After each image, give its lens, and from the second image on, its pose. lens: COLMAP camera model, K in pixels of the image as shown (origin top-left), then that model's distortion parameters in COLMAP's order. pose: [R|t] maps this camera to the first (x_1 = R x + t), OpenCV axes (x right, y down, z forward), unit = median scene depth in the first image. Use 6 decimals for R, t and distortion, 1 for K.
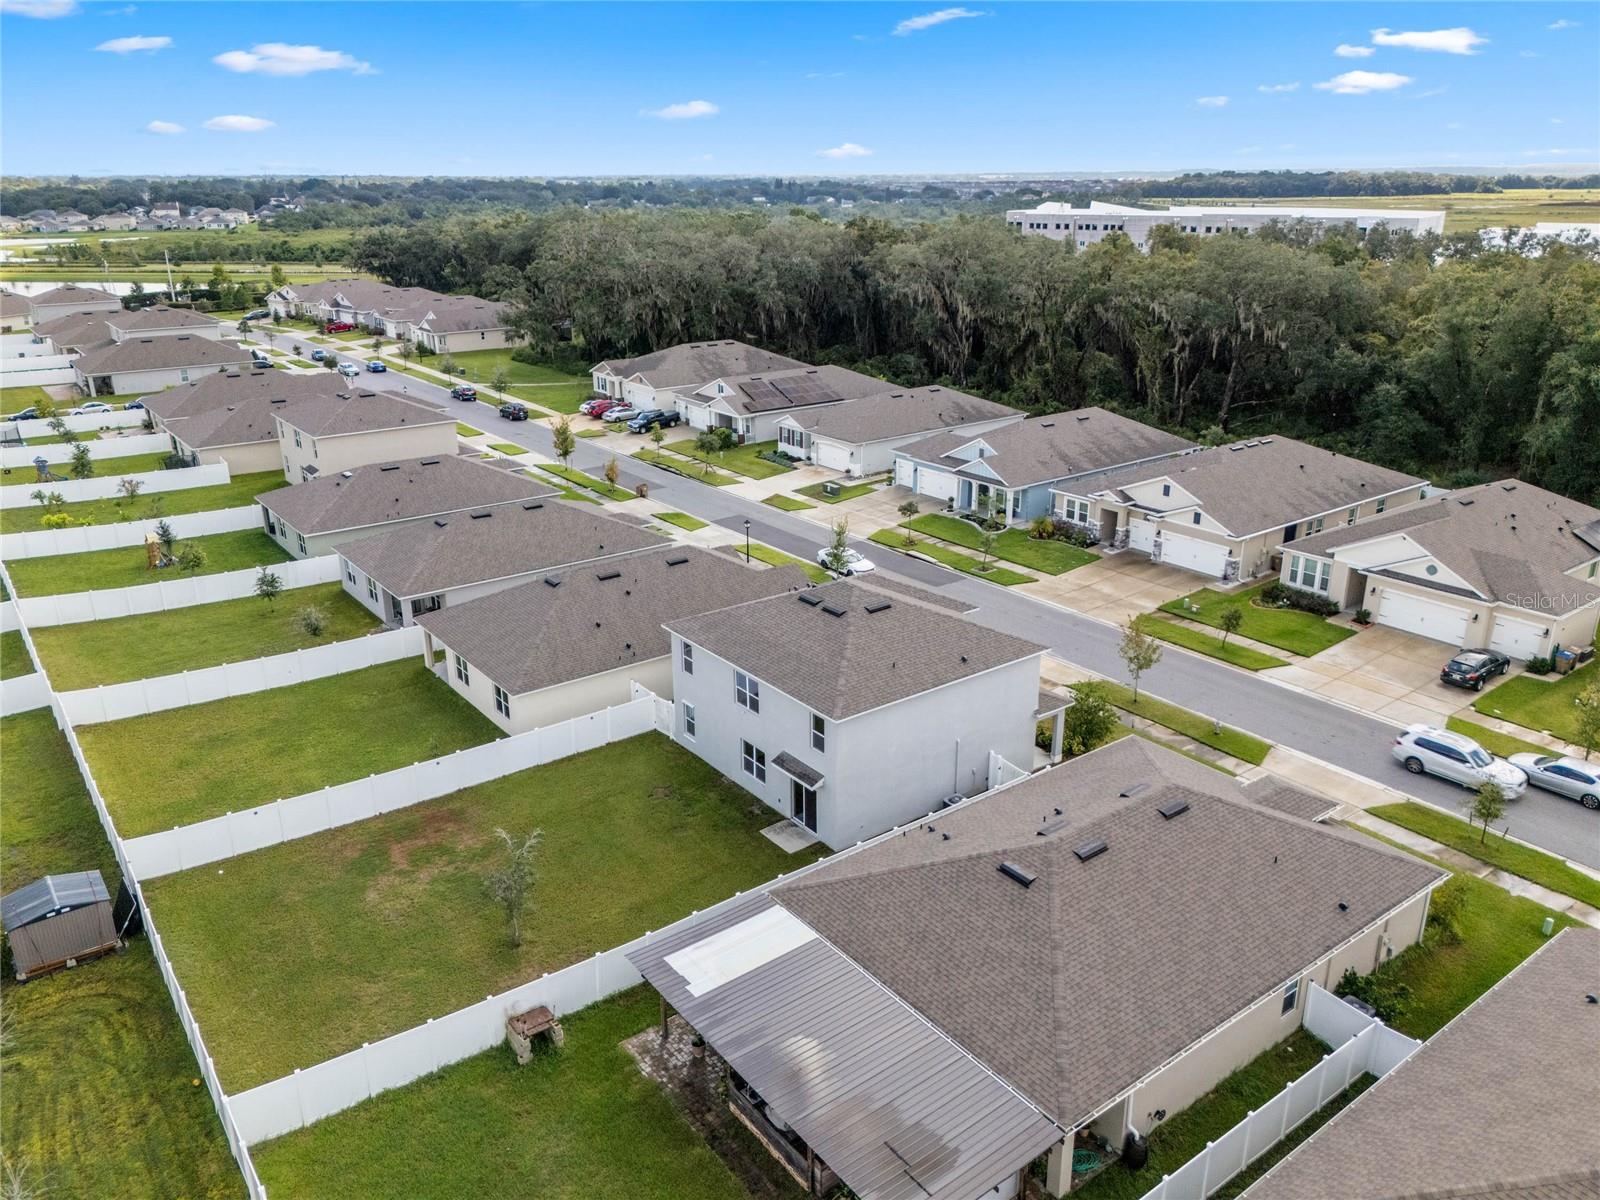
lens RADIAL K [[1174.5, 0, 800.0], [0, 1174.5, 600.0], [0, 0, 1]] dist [0.074770, -0.080181]
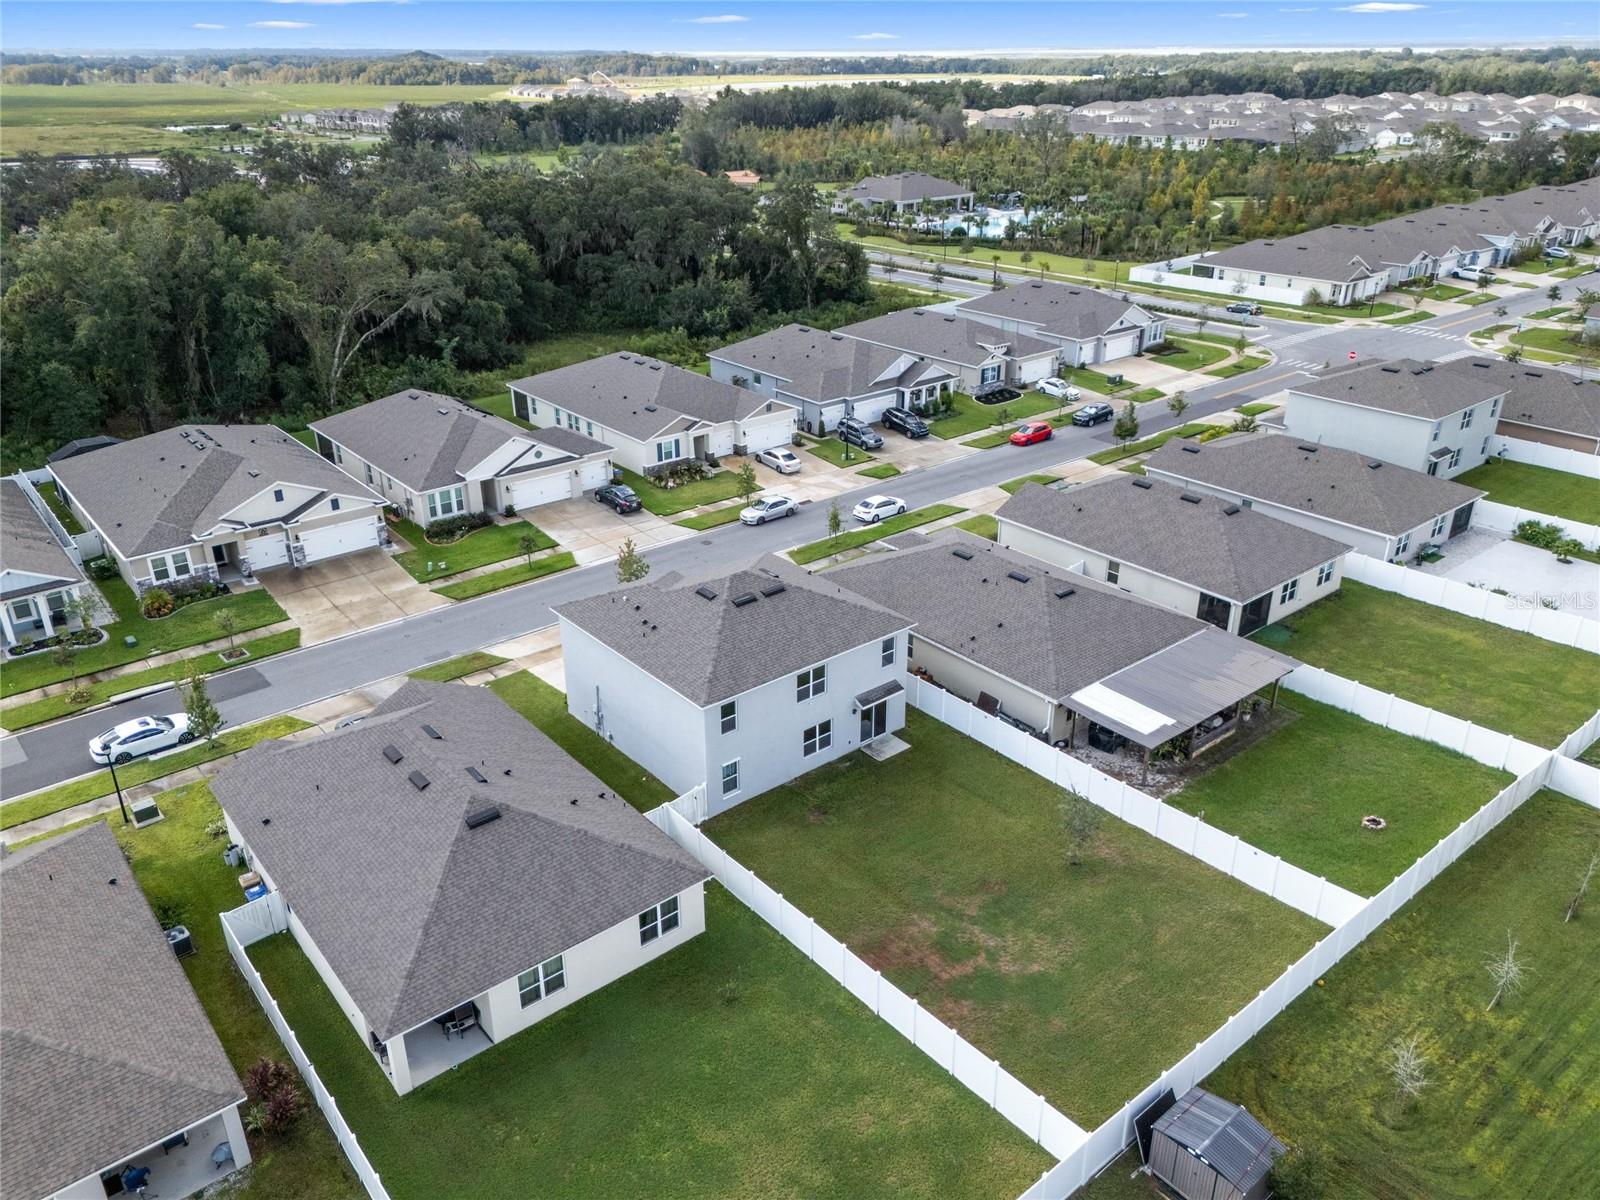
lens RADIAL K [[1174.5, 0, 800.0], [0, 1174.5, 600.0], [0, 0, 1]] dist [0.074770, -0.080181]
pose [[-0.042819, -0.416376, 0.908184, -0.699905], [0.344050, 0.847272, 0.404671, -0.301490], [-0.937974, 0.329789, 0.106975, 0.606156]]
